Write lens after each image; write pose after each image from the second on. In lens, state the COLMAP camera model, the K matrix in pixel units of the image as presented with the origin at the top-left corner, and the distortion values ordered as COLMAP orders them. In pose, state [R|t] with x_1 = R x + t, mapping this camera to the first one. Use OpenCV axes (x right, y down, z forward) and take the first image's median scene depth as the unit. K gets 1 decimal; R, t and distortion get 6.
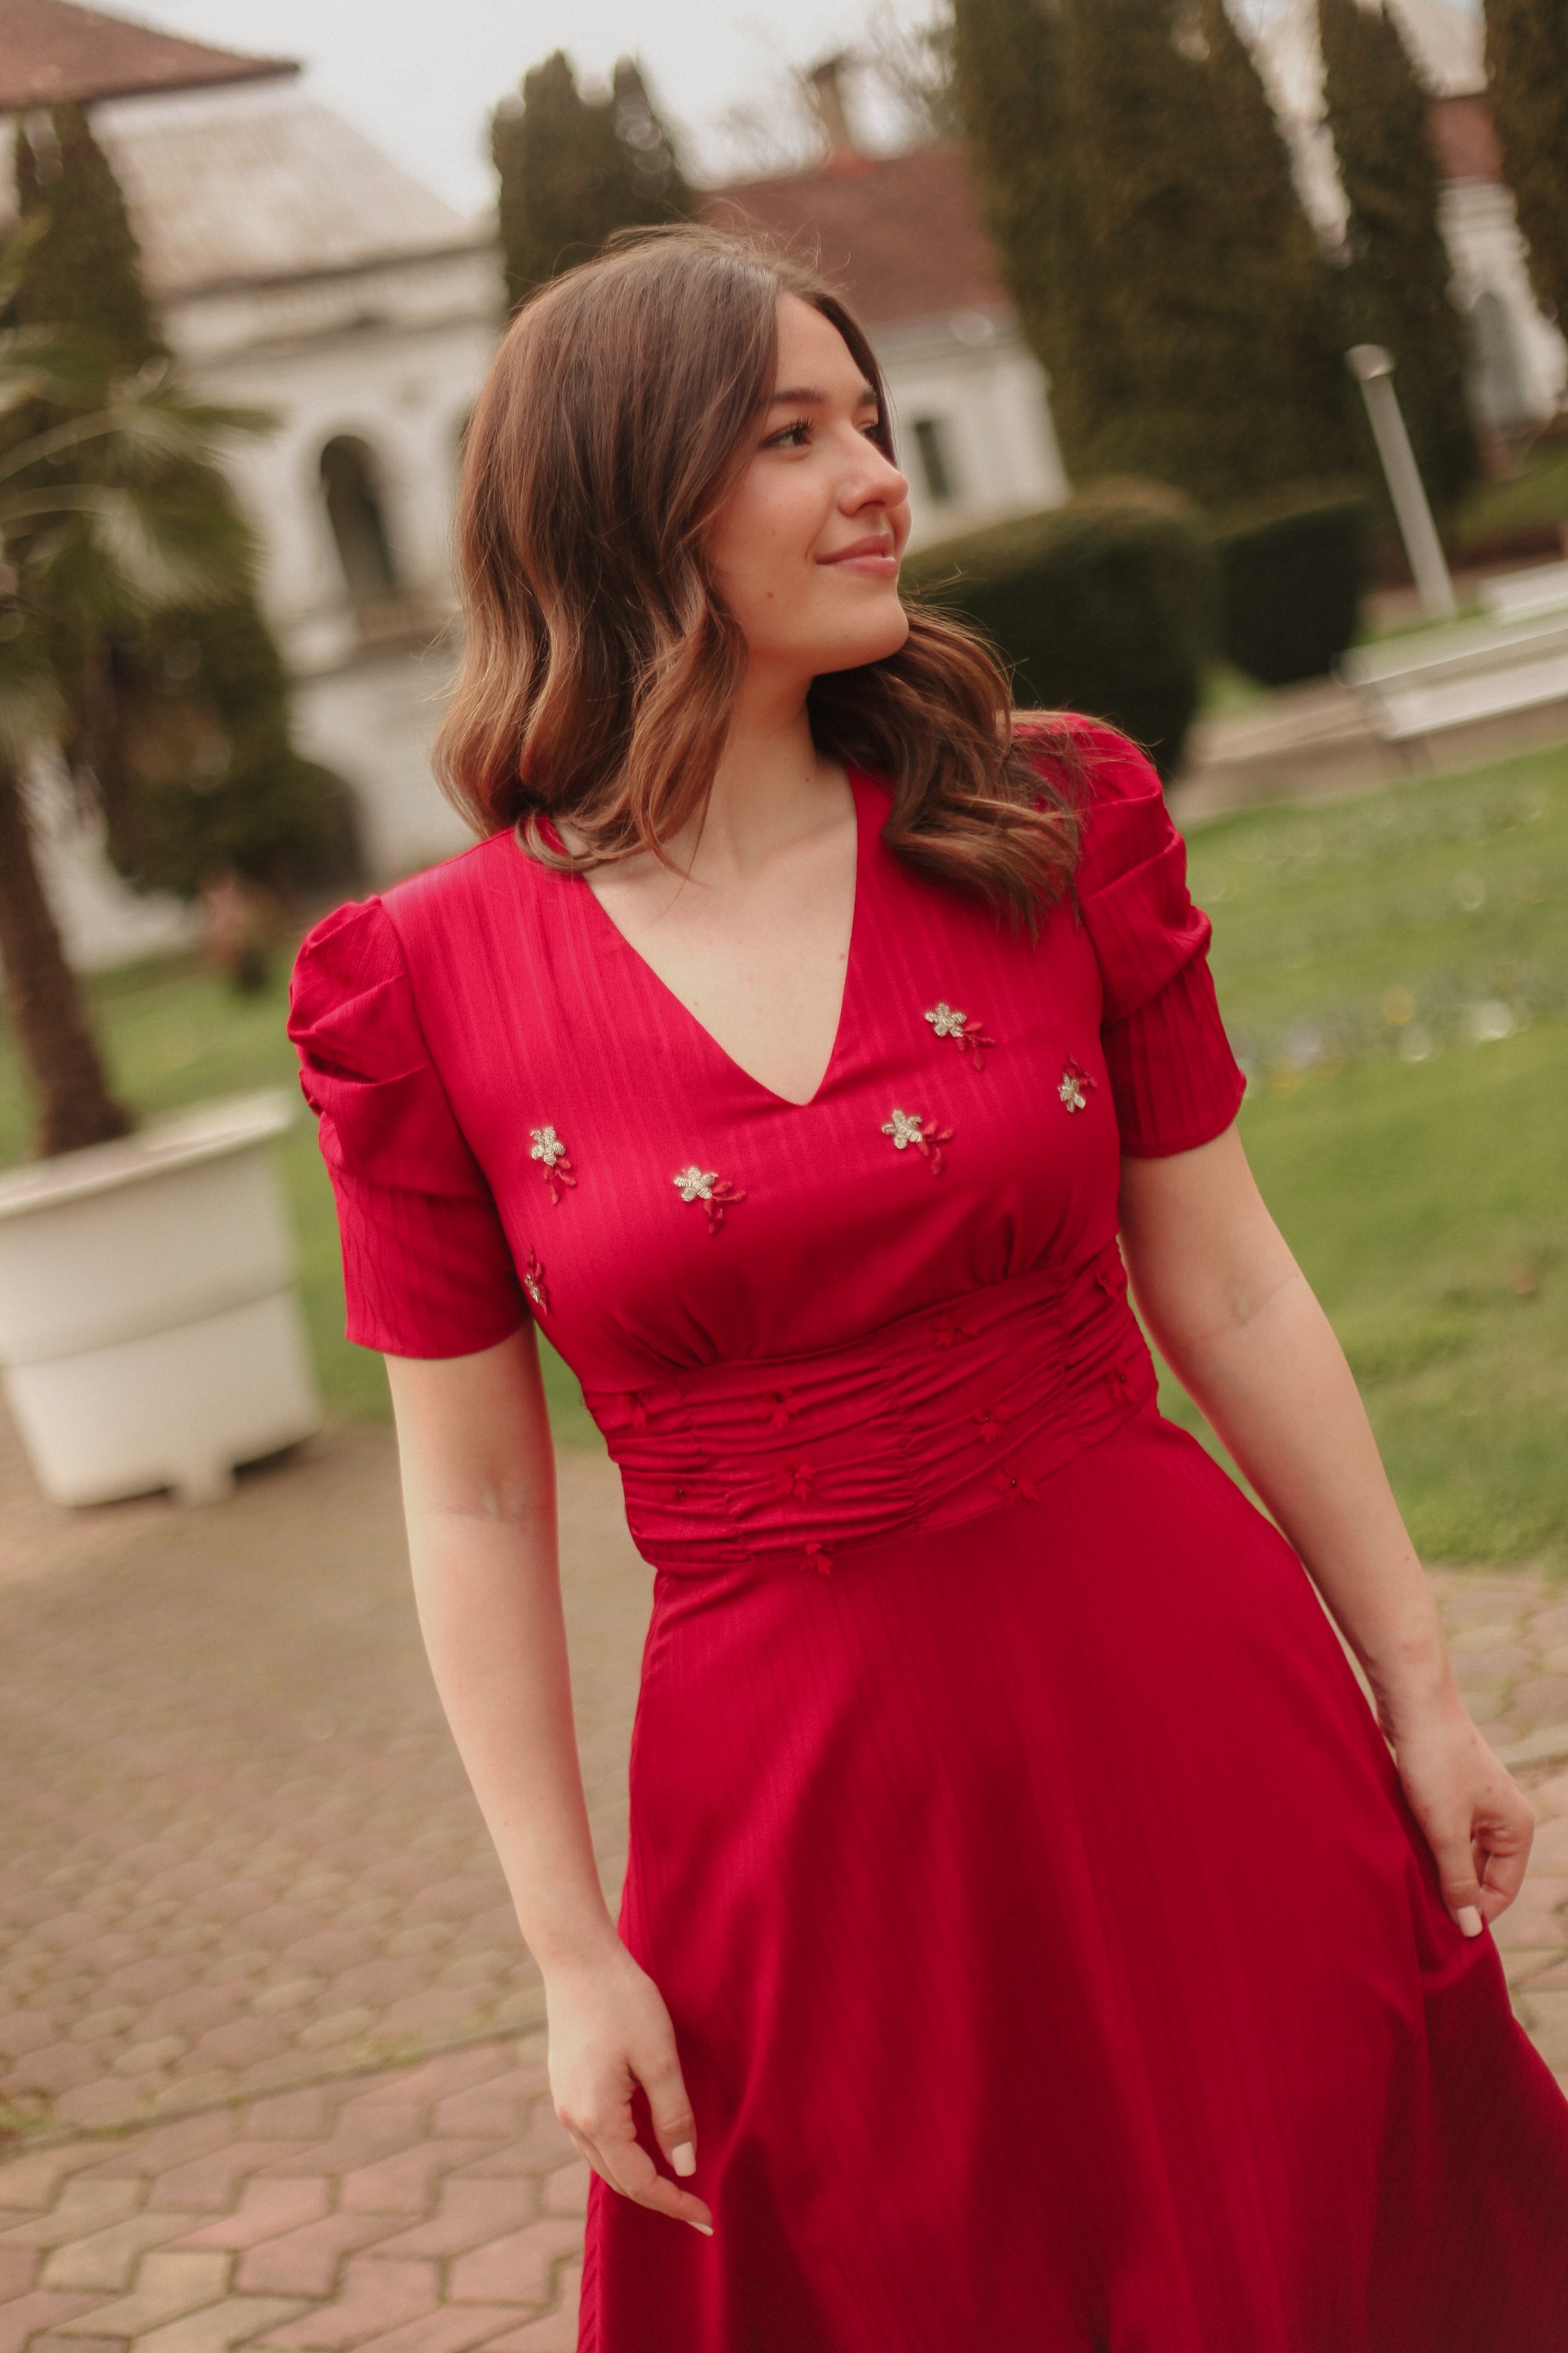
lens RADIAL K [[3363.6, 0, 886.5], [0, 3363.6, 1173.8], [0, 0, 1]] dist [-0.074391, -0.146852]
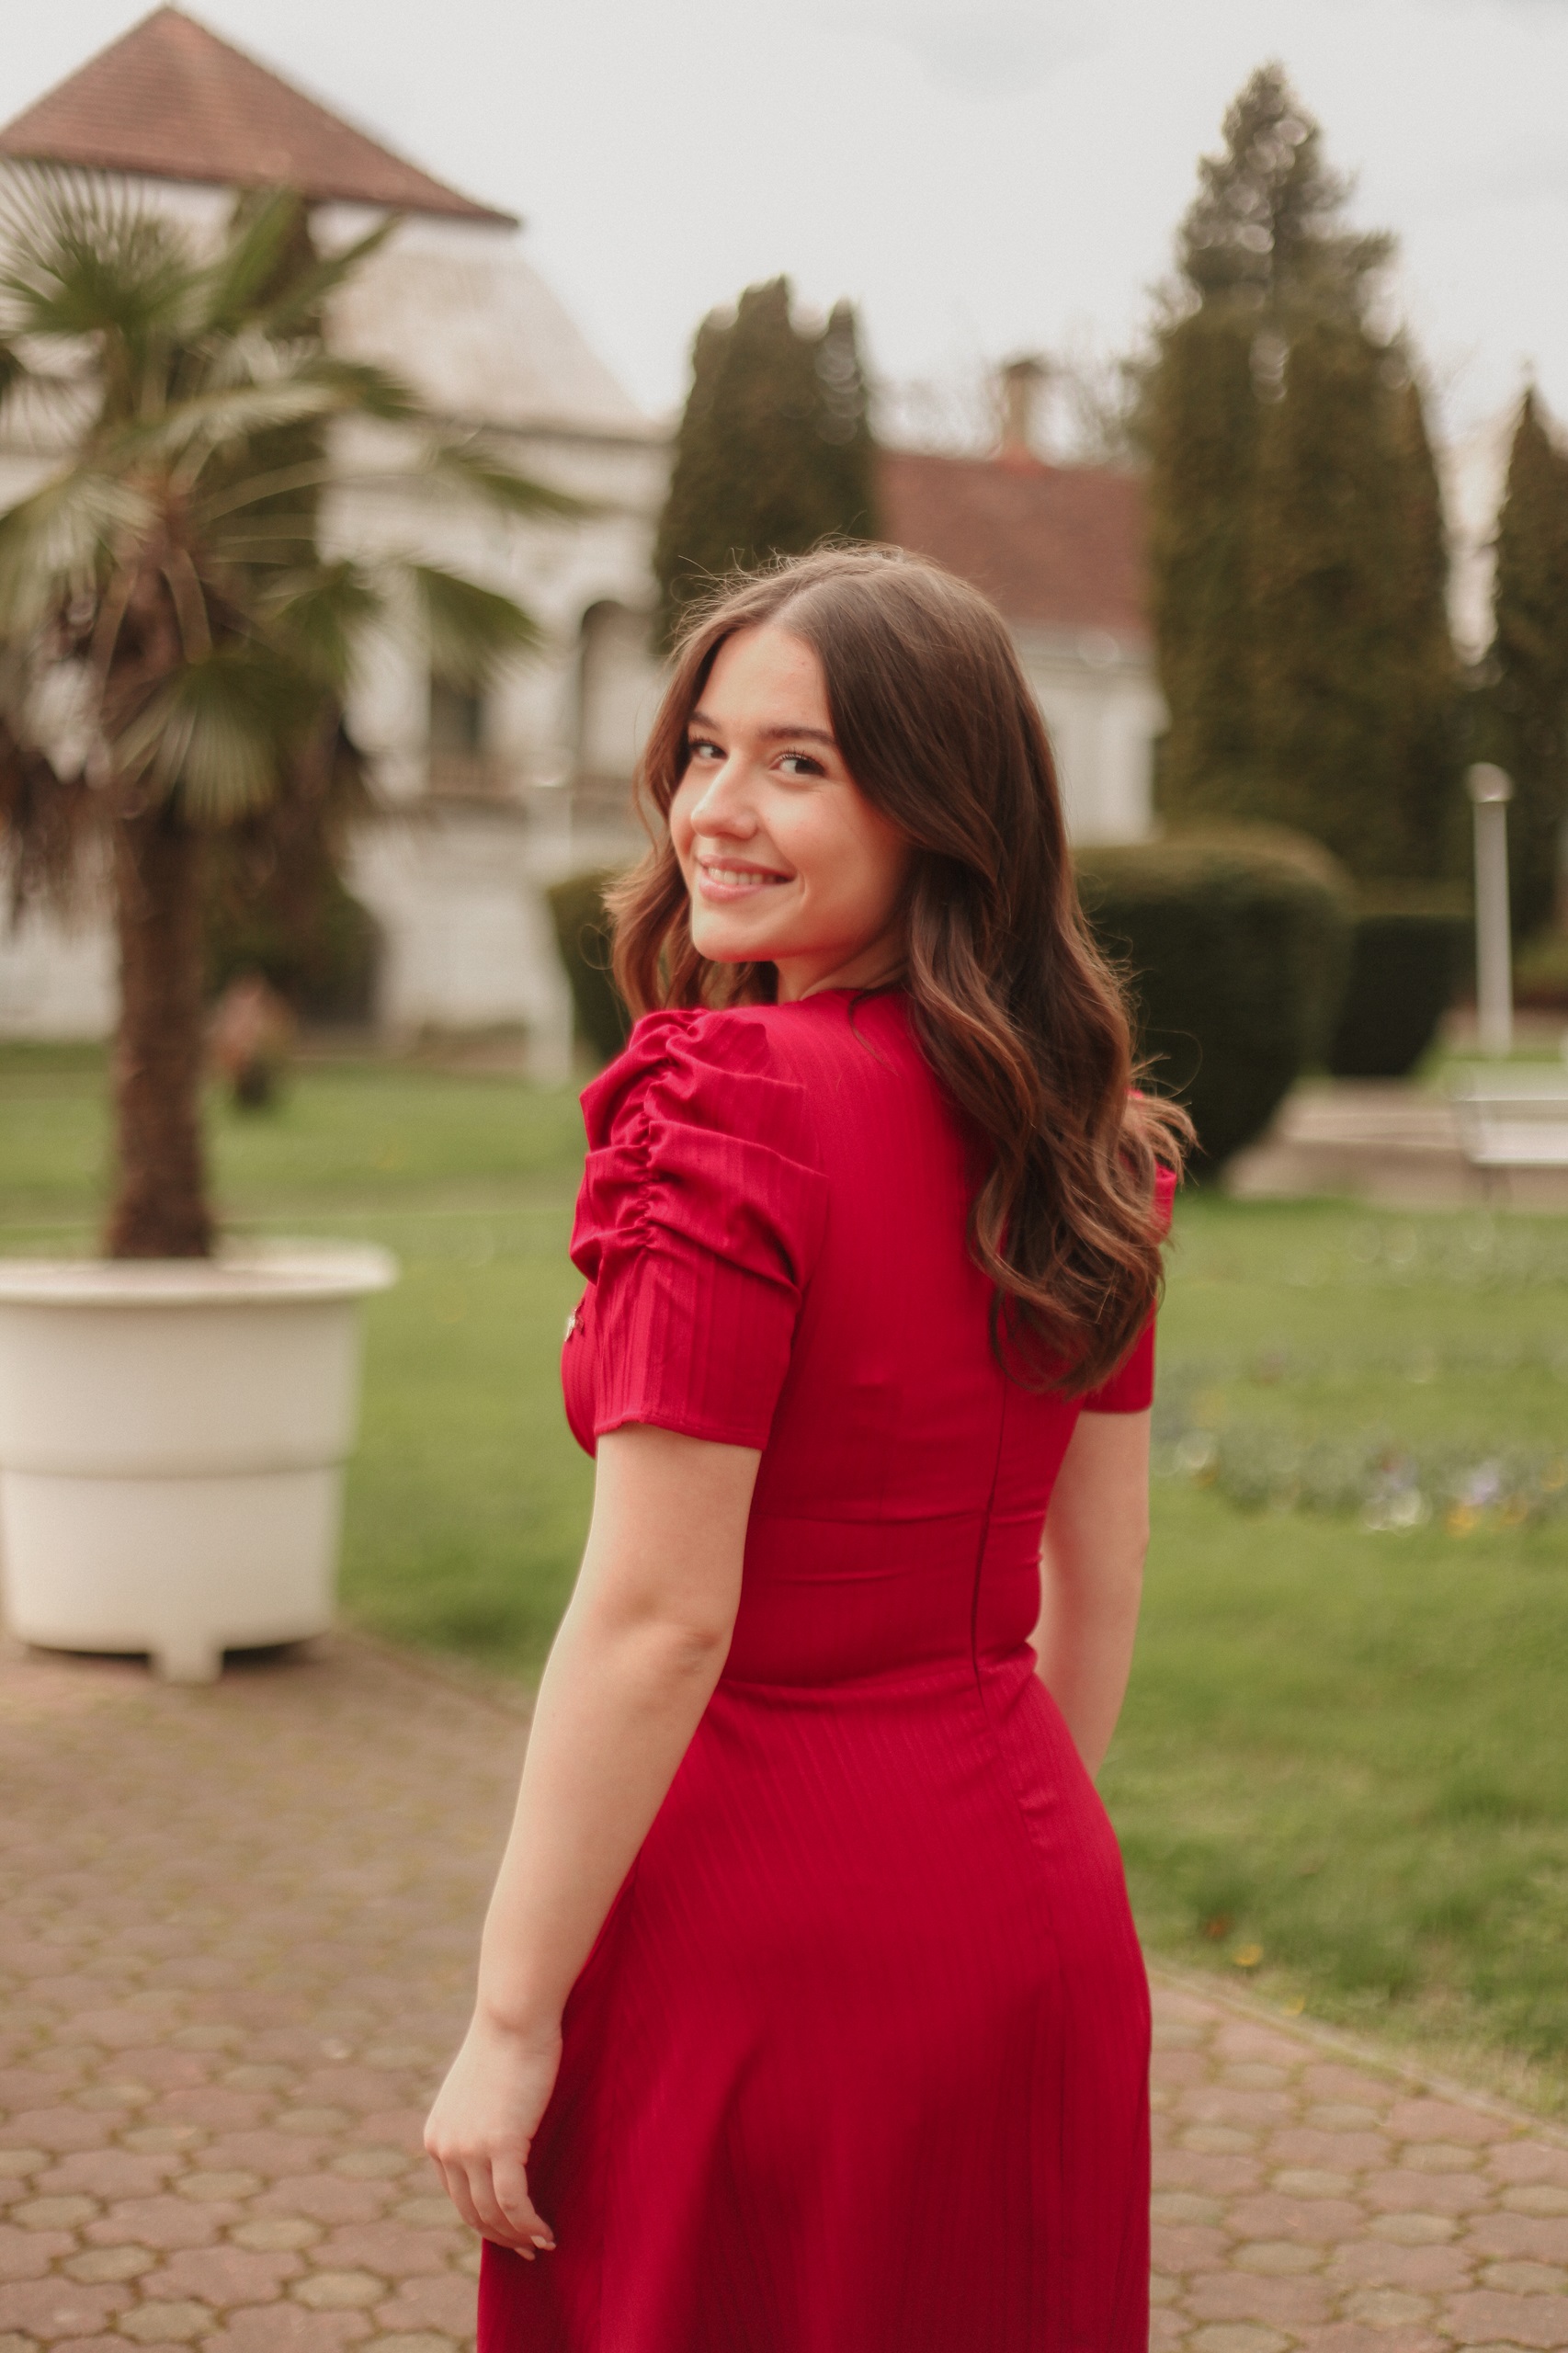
lens RADIAL K [[3344.3, 0, 886.7], [0, 3344.3, 1183.1], [0, 0, 1]] dist [-0.069158, -0.190853]
pose [[0.965740, 0.259010, 0.016126, -0.059021], [-0.256866, 0.962897, -0.082756, -0.001405], [-0.036963, 0.075779, 0.996439, 0.101180]]
